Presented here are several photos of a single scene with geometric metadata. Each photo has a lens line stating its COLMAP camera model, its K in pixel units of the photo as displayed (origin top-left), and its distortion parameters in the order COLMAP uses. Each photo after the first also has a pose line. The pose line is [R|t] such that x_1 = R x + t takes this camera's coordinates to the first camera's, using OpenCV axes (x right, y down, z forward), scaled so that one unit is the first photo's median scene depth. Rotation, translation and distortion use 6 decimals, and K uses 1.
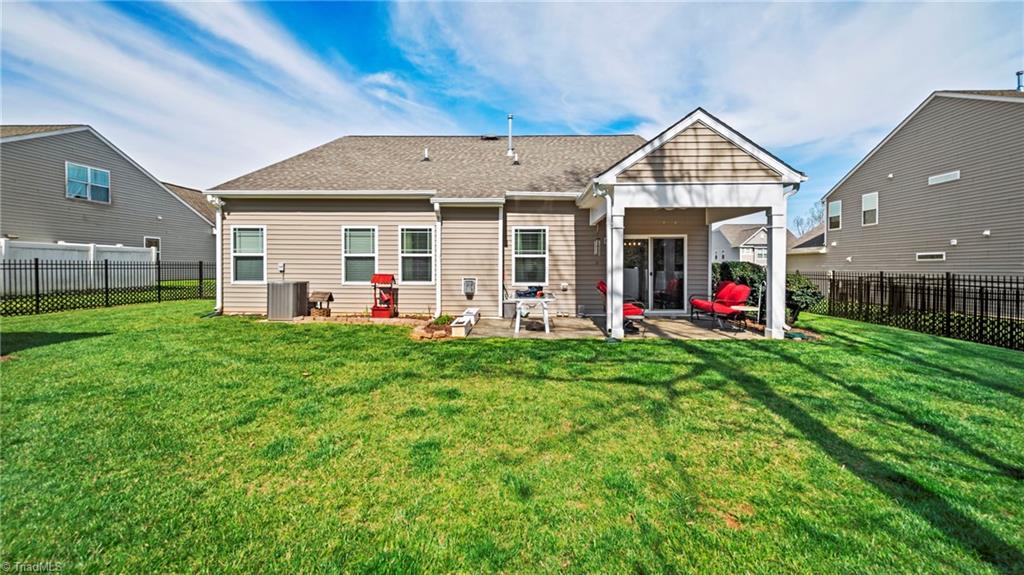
lens RADIAL K [[412.5, 0, 495.9], [0, 412.5, 268.5], [0, 0, 1]] dist [0.003274, -0.001148]
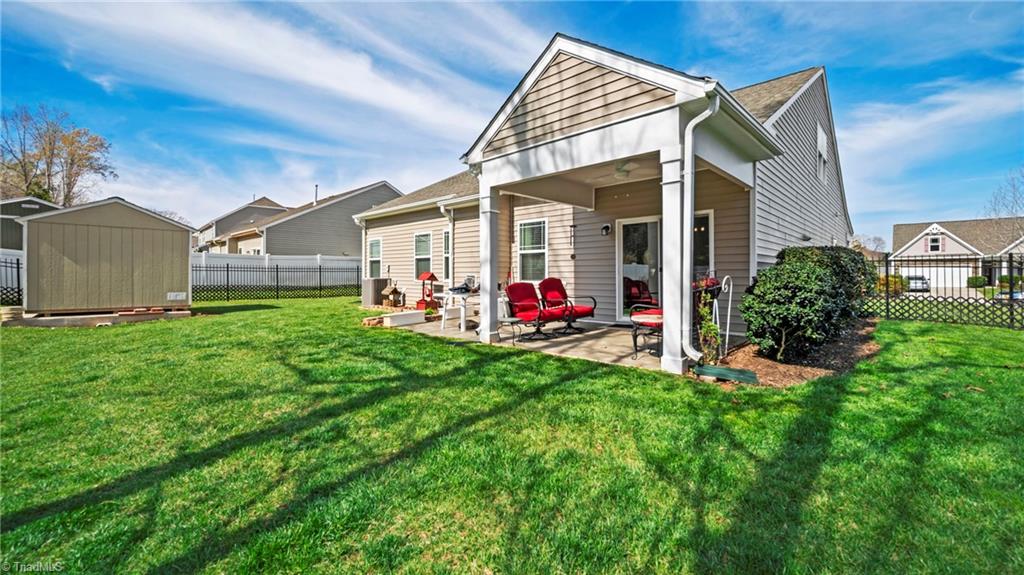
lens RADIAL K [[412.5, 0, 511.5], [0, 412.5, 279.6], [0, 0, 1]] dist [0.003274, -0.001148]
pose [[0.742959, 0.004635, -0.669321, 0.904684], [-0.002208, 0.999988, 0.004473, 0.036860], [0.669334, -0.001846, 0.742960, 0.405839]]
